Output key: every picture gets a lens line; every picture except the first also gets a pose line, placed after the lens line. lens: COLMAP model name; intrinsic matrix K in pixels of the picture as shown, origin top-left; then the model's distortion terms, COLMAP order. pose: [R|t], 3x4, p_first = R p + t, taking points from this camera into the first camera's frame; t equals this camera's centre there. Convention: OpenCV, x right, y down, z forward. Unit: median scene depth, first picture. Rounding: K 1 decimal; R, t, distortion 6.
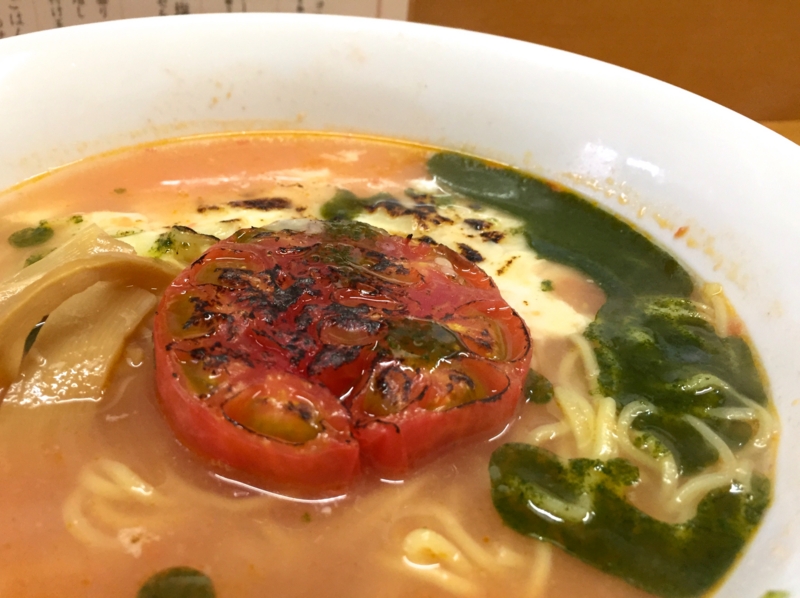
lens RADIAL K [[826.1, 0, 400.0], [0, 826.1, 299.0], [0, 0, 1]] dist [0.065638, -0.159438]
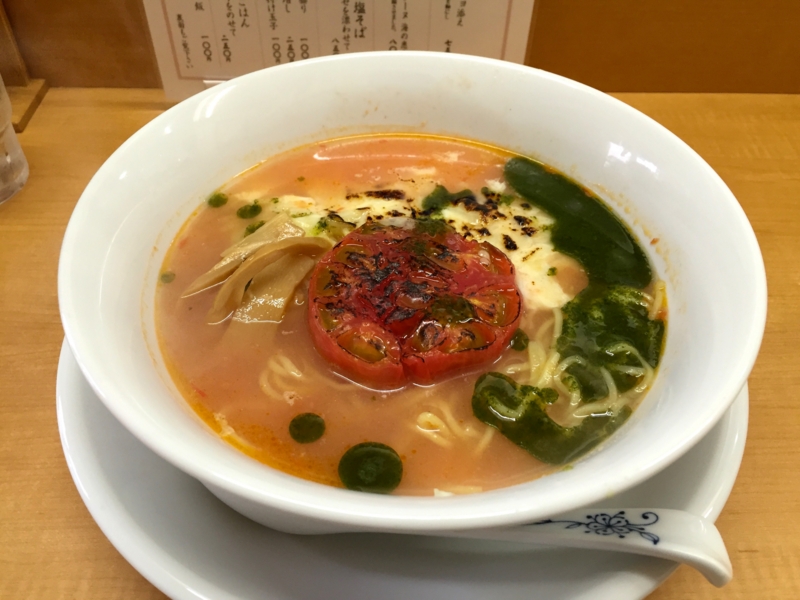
lens RADIAL K [[790.8, 0, 416.6], [0, 790.8, 300.7], [0, 0, 1]] dist [0.047152, -0.170077]
pose [[0.976068, 0.115267, -0.184403, 0.253293], [-0.081438, 0.980009, 0.181521, -0.259285], [0.201640, -0.162159, 0.965943, -0.631406]]
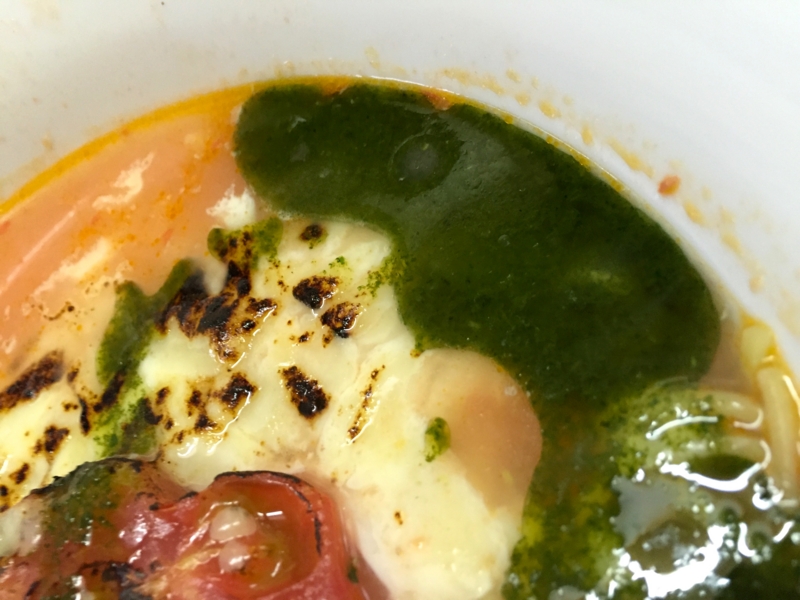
lens RADIAL K [[790.8, 0, 416.6], [0, 790.8, 300.7], [0, 0, 1]] dist [0.047152, -0.170077]
pose [[0.858224, -0.346429, -0.378733, 0.468433], [0.488142, 0.778951, 0.393640, -0.348216], [0.158646, -0.522706, 0.837621, 0.749330]]
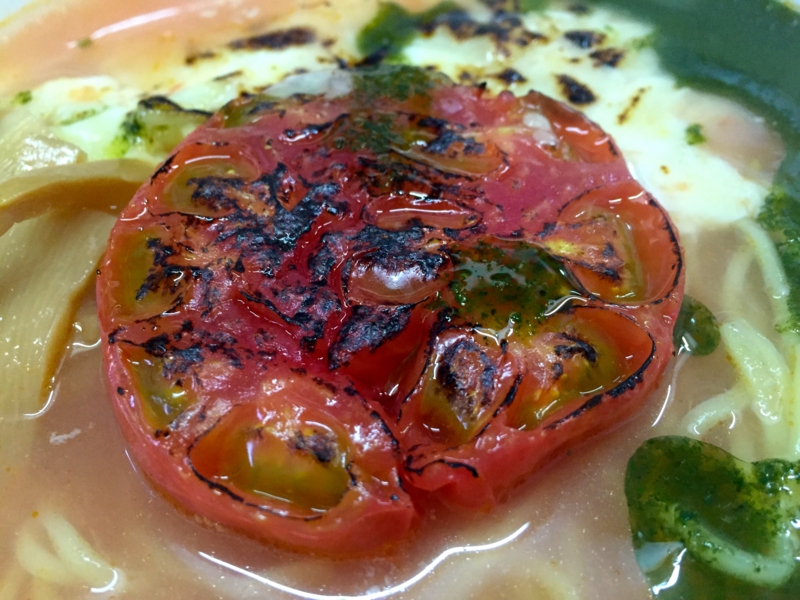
lens RADIAL K [[790.8, 0, 416.6], [0, 790.8, 300.7], [0, 0, 1]] dist [0.047152, -0.170077]
pose [[0.991082, -0.063927, -0.116921, 0.025781], [0.094808, 0.954843, 0.281577, -0.108212], [0.093641, -0.290151, 0.952389, 0.397834]]
